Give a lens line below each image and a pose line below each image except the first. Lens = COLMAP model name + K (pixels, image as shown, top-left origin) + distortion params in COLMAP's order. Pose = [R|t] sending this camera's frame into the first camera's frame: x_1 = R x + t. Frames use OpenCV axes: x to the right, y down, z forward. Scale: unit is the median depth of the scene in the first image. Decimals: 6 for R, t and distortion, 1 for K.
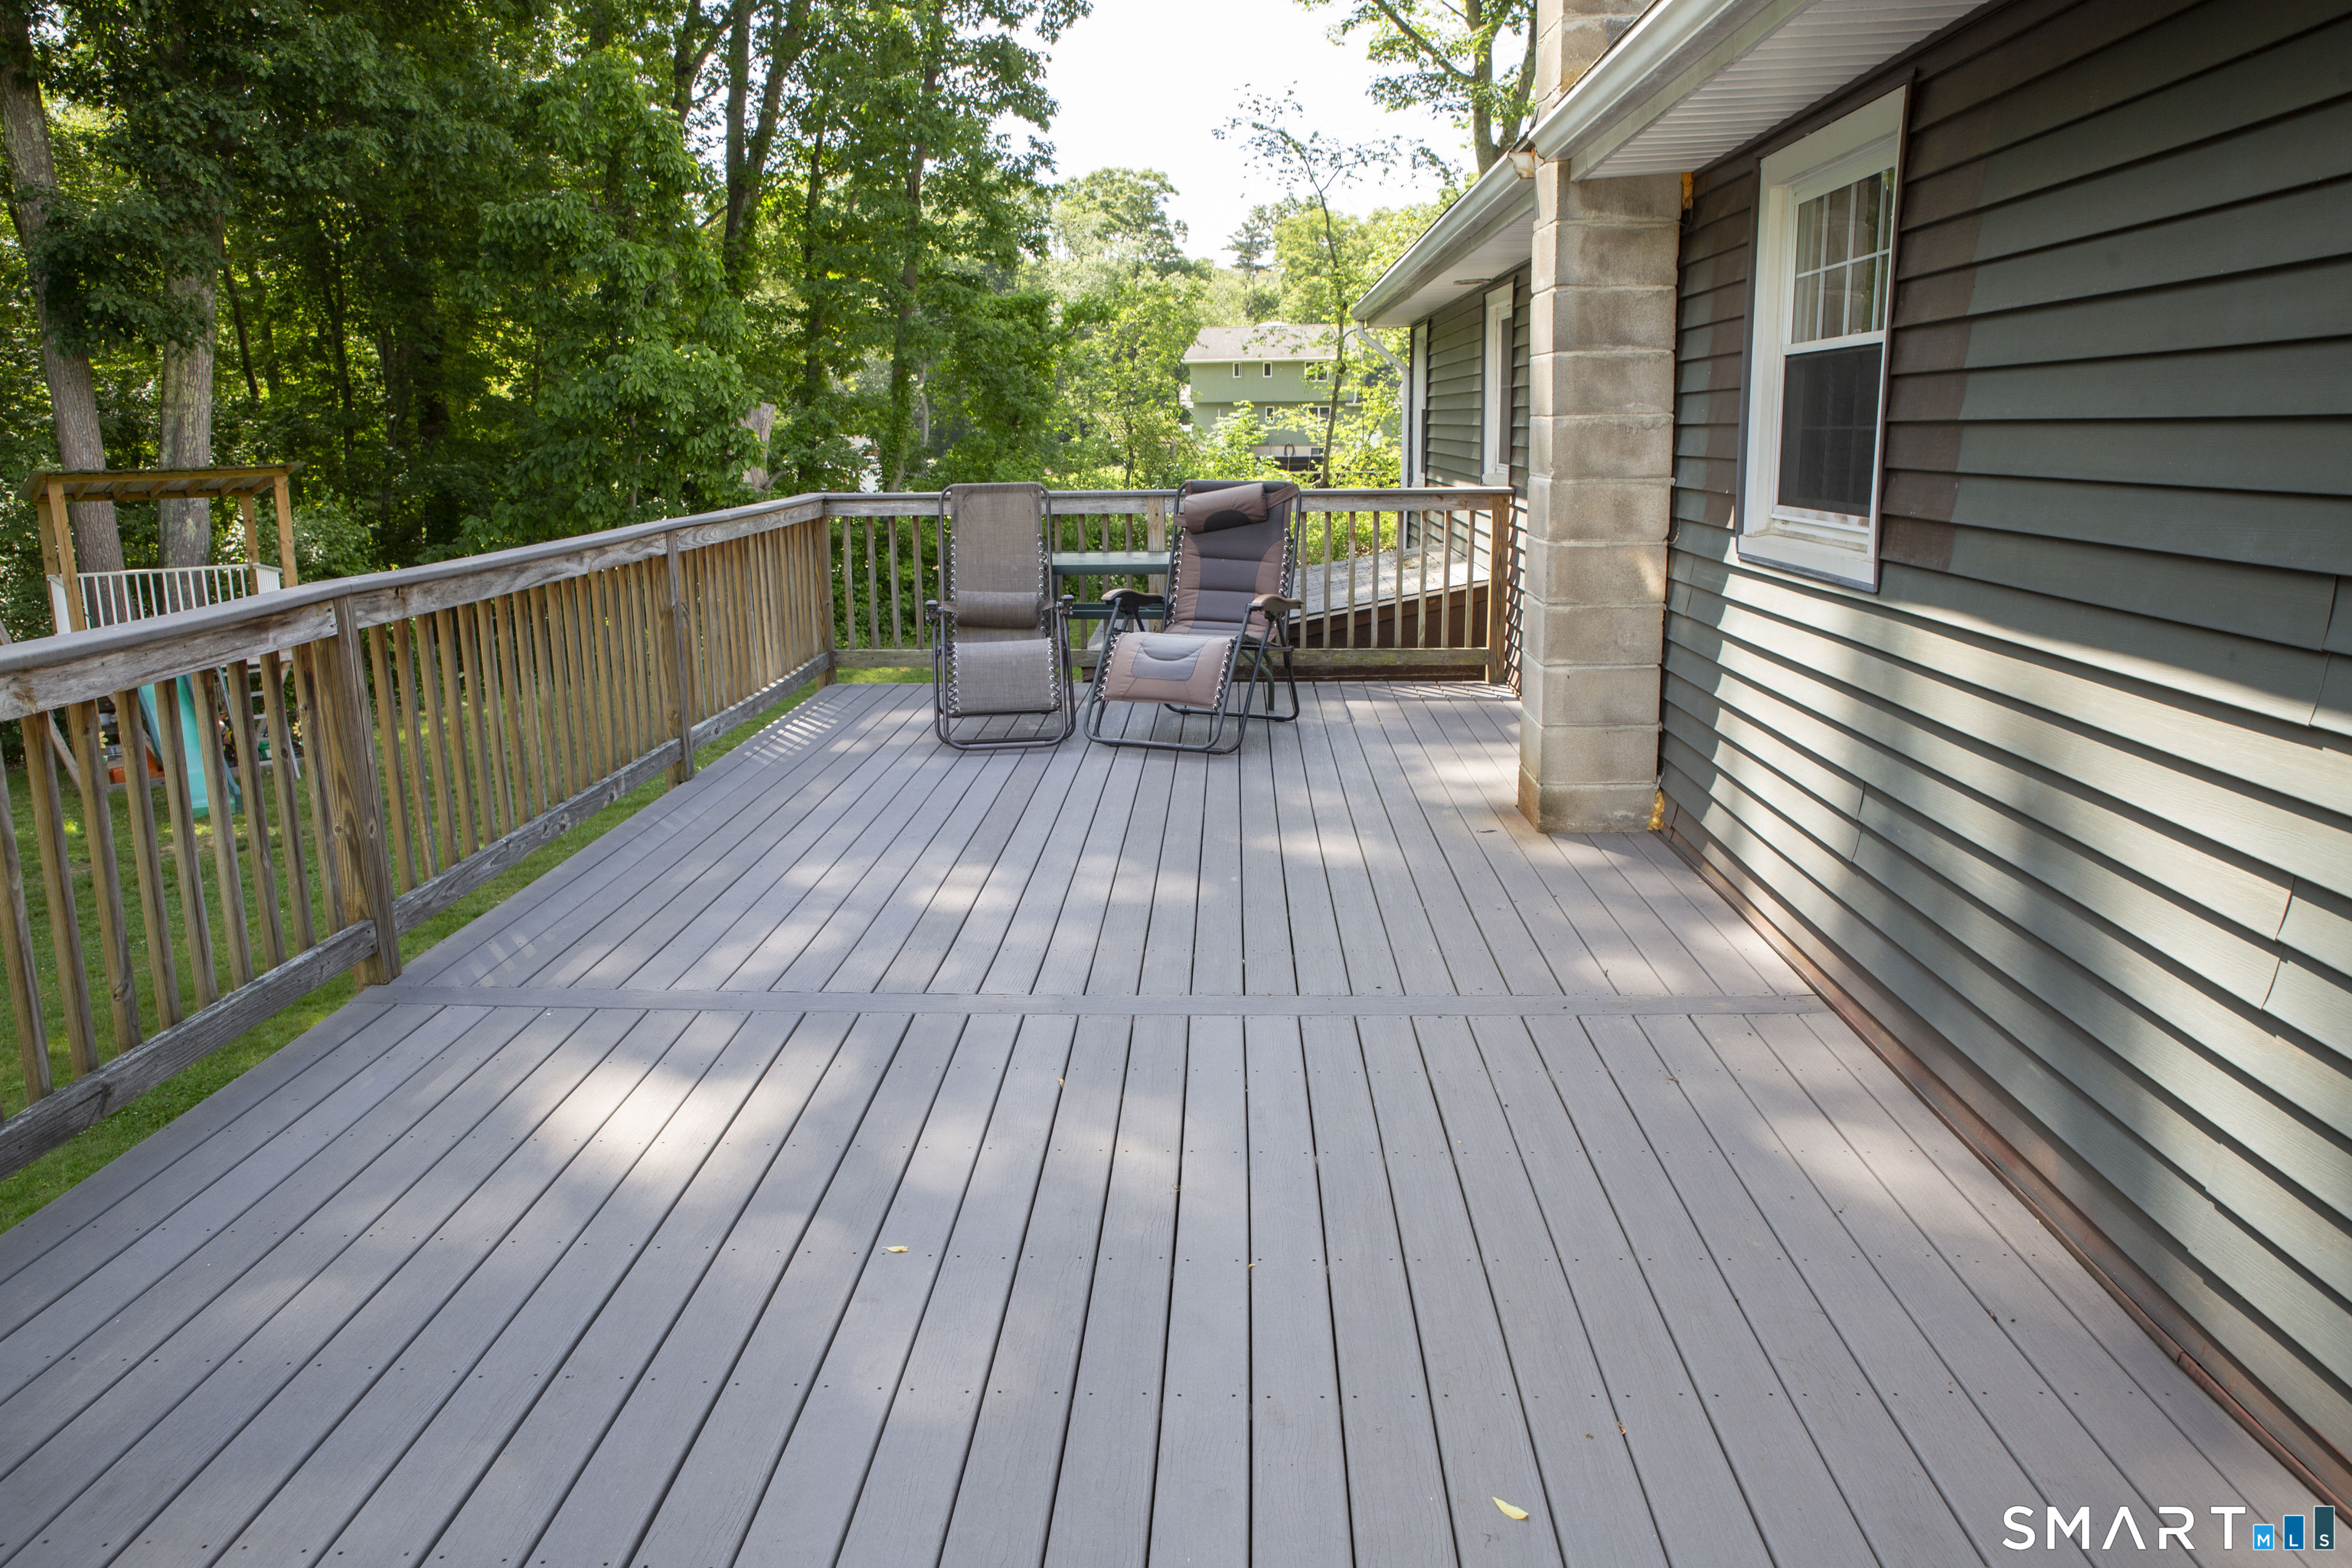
lens RADIAL K [[1639.1, 0, 1167.6], [0, 1639.1, 788.1], [0, 0, 1]] dist [-0.122712, 0.087991]
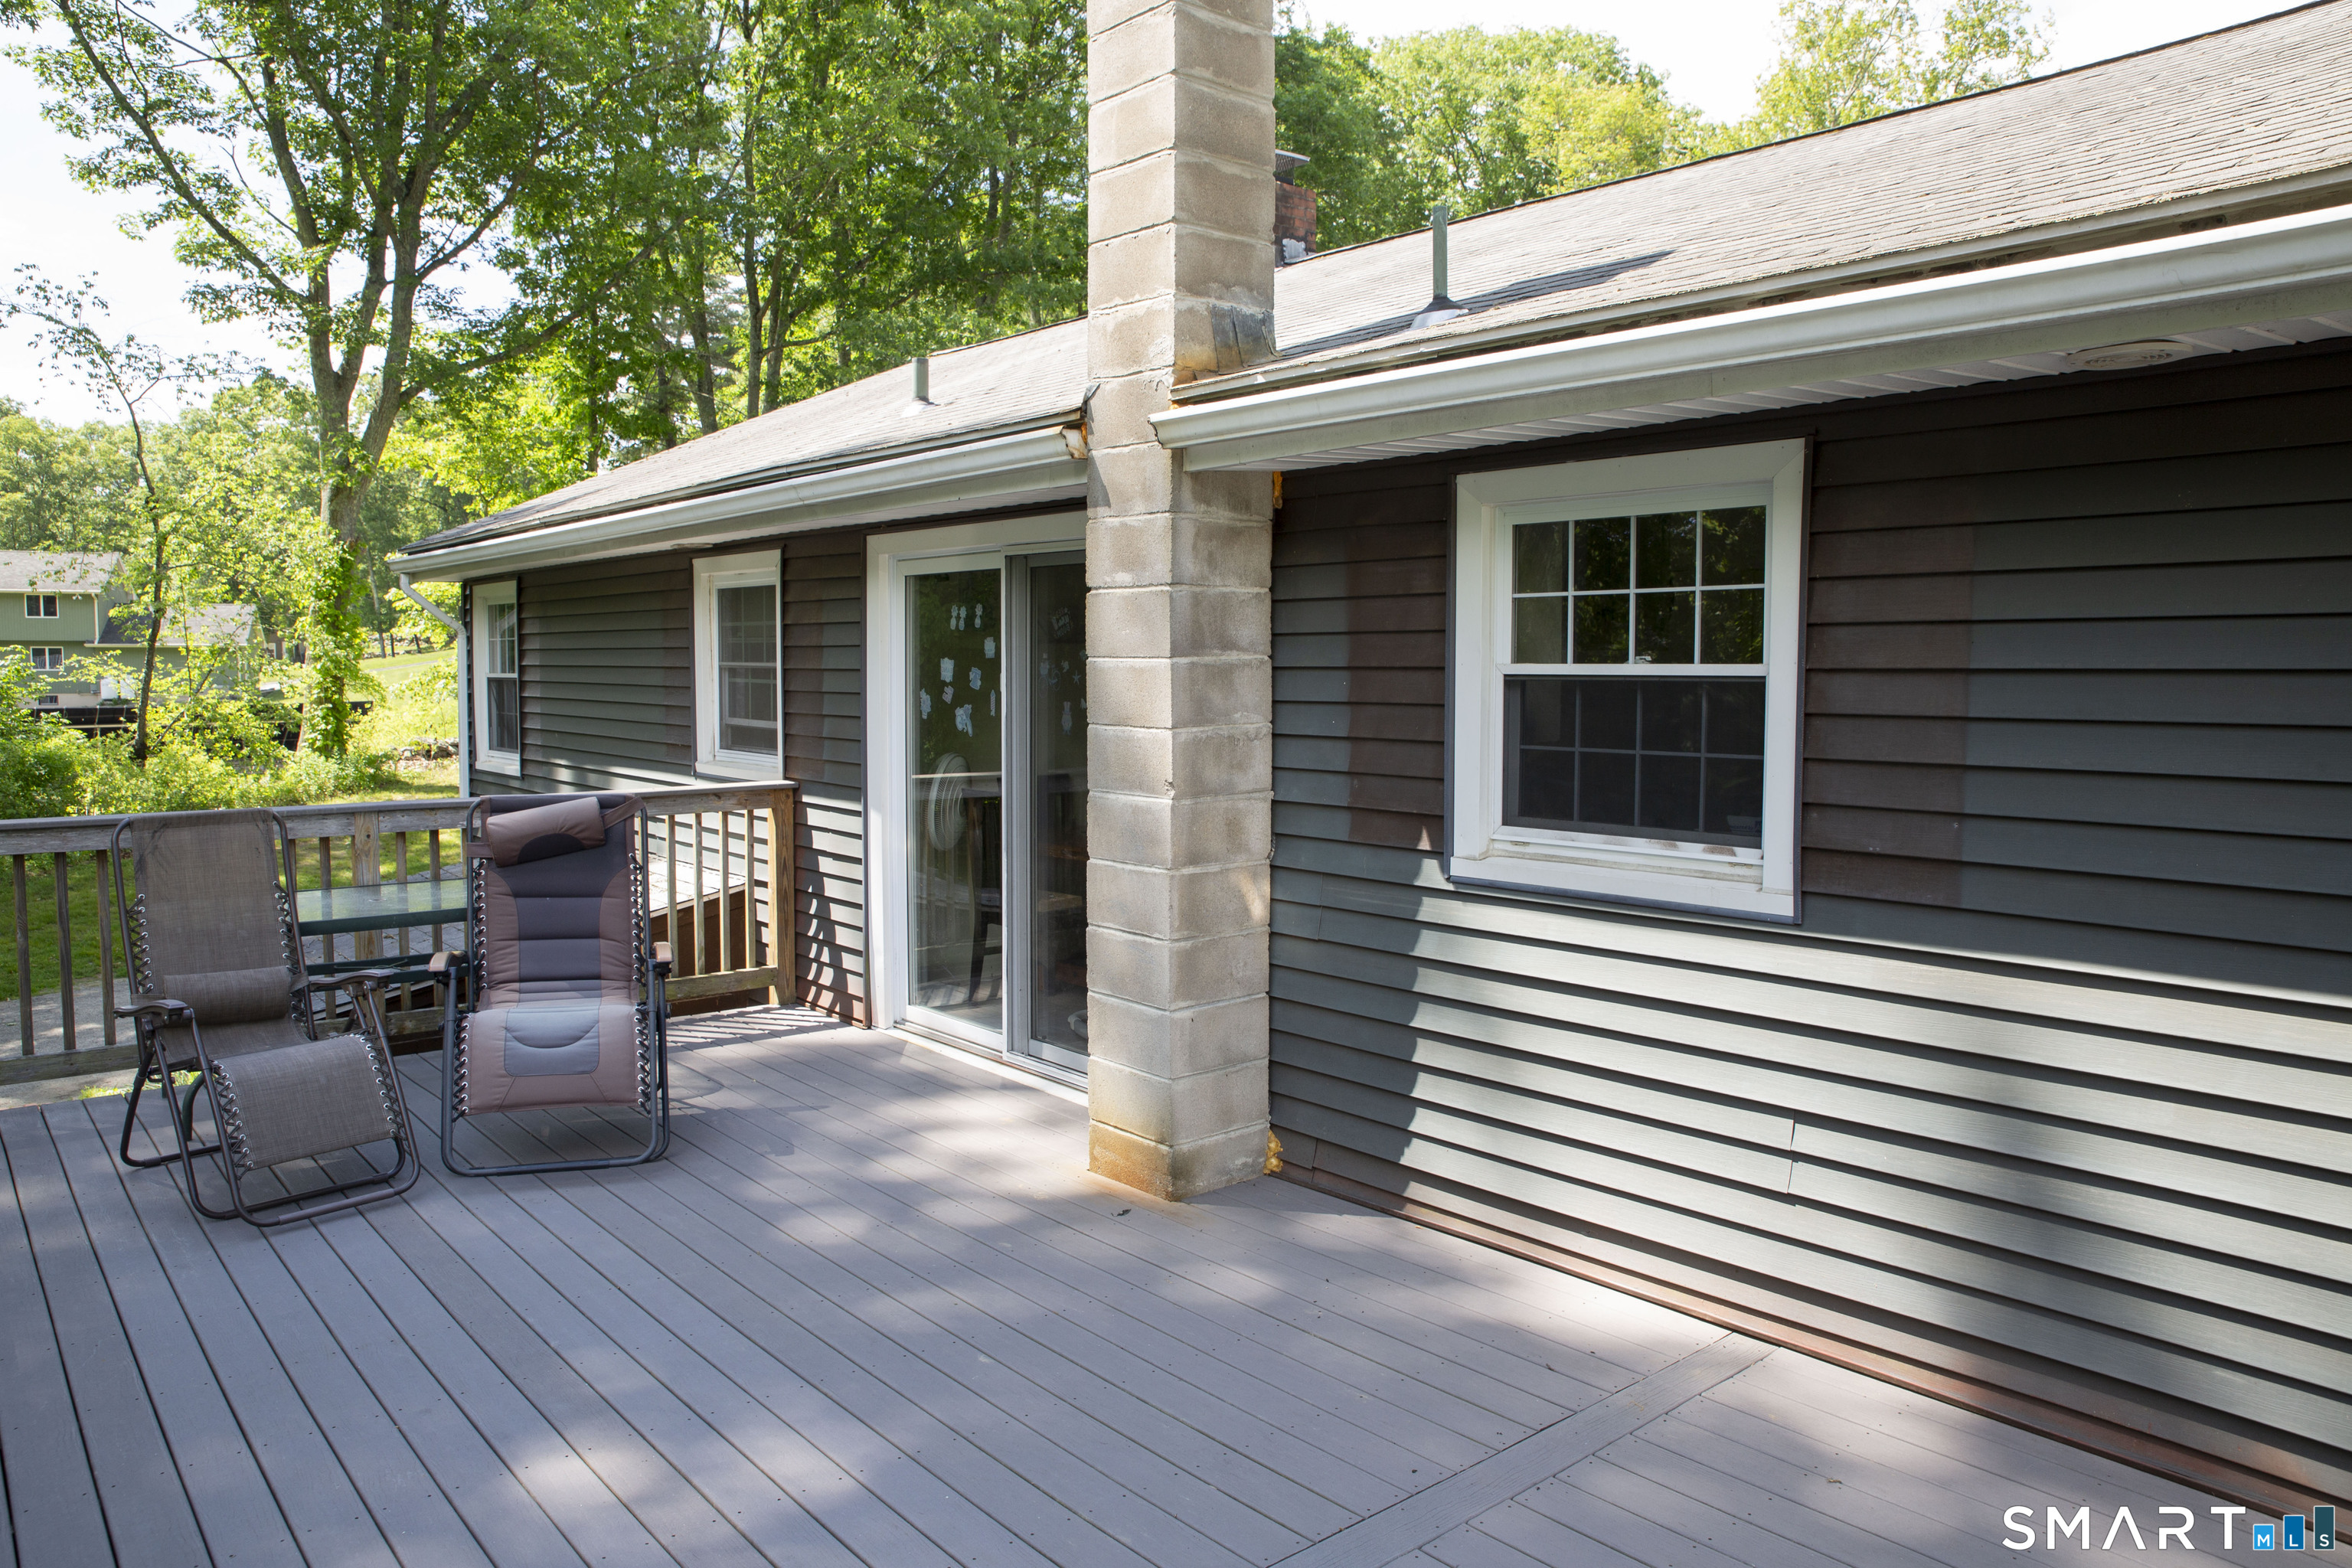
lens RADIAL K [[1639.1, 0, 1202.8], [0, 1639.1, 776.1], [0, 0, 1]] dist [-0.122712, 0.087991]
pose [[0.735613, -0.034557, 0.676520, -0.347329], [0.137188, 0.985603, -0.098826, -0.111639], [-0.663364, 0.165508, 0.729763, 0.334379]]
